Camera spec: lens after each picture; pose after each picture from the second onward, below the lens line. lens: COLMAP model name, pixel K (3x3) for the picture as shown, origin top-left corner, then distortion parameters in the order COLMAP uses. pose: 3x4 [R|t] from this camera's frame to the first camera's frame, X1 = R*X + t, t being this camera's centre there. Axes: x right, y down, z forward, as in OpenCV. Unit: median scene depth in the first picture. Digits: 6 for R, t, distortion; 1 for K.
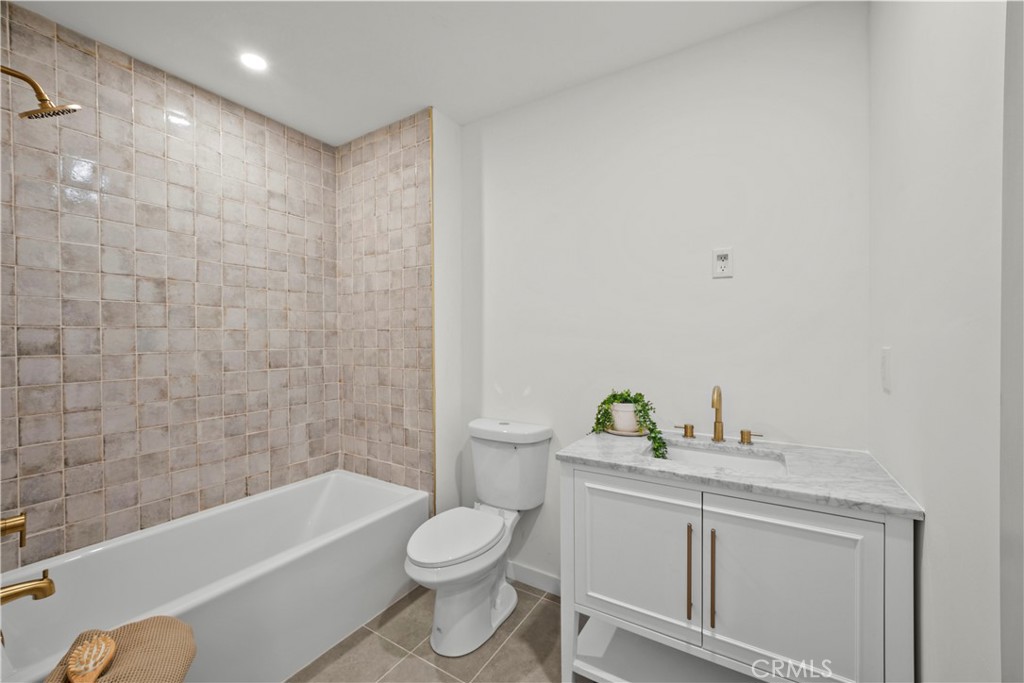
lens RADIAL K [[412.2, 0, 518.9], [0, 412.2, 340.1], [0, 0, 1]] dist [-0.000600, -0.000494]
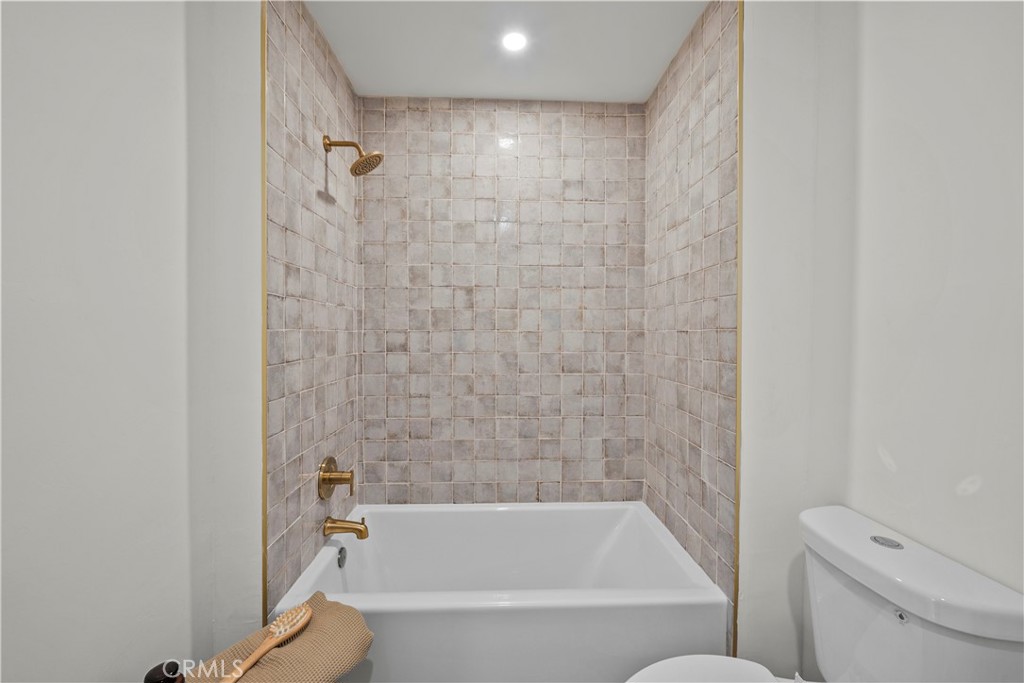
lens RADIAL K [[412.2, 0, 504.8], [0, 412.2, 340.1], [0, 0, 1]] dist [-0.000600, -0.000494]
pose [[0.541827, 0.022189, -0.840197, 0.108940], [-0.009929, 0.999751, 0.019999, -0.022819], [0.840431, -0.002494, 0.541912, 0.396031]]
